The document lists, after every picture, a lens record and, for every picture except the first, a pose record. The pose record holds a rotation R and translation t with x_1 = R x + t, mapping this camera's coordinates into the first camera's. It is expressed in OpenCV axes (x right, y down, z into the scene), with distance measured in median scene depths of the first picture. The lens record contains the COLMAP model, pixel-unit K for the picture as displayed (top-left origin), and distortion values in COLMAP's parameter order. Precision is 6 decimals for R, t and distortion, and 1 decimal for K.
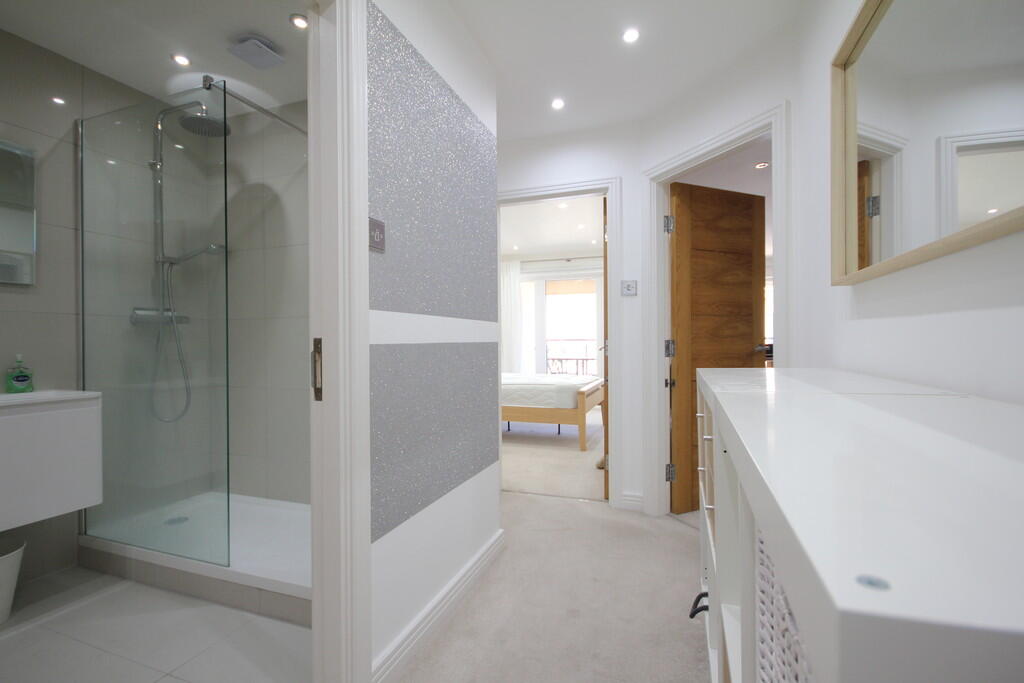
lens RADIAL K [[465.6, 0, 499.1], [0, 465.6, 342.4], [0, 0, 1]] dist [0.017957, -0.020321]
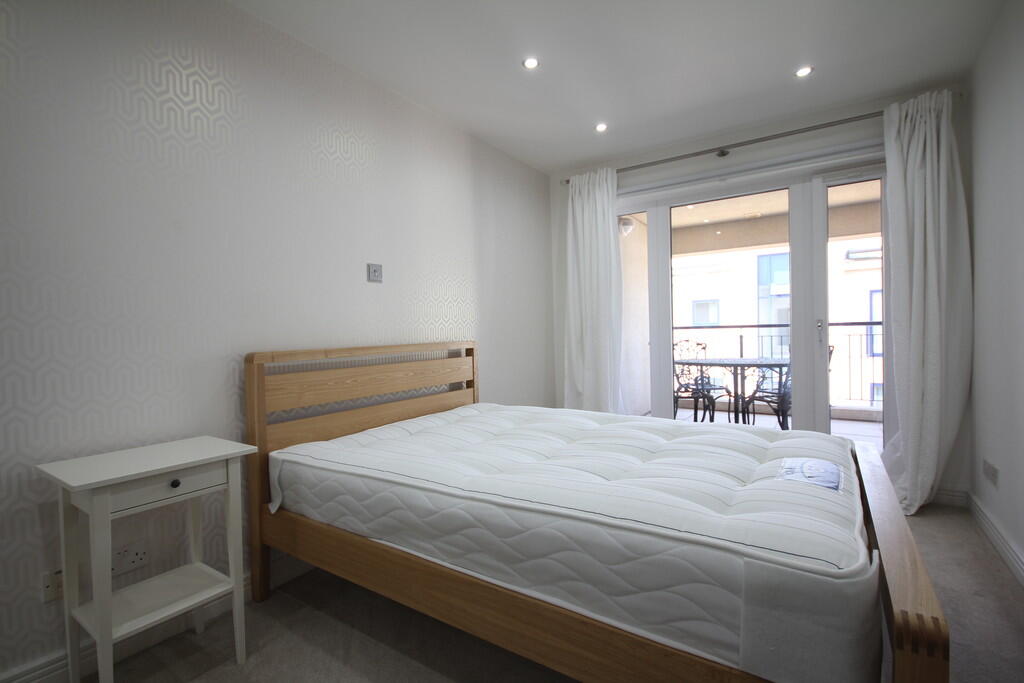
lens RADIAL K [[465.6, 0, 499.1], [0, 465.6, 342.4], [0, 0, 1]] dist [0.017957, -0.020321]
pose [[0.971469, -0.010660, -0.236926, 0.031110], [0.016185, 0.999640, 0.021388, -0.002523], [0.236612, -0.024613, 0.971292, 0.369928]]
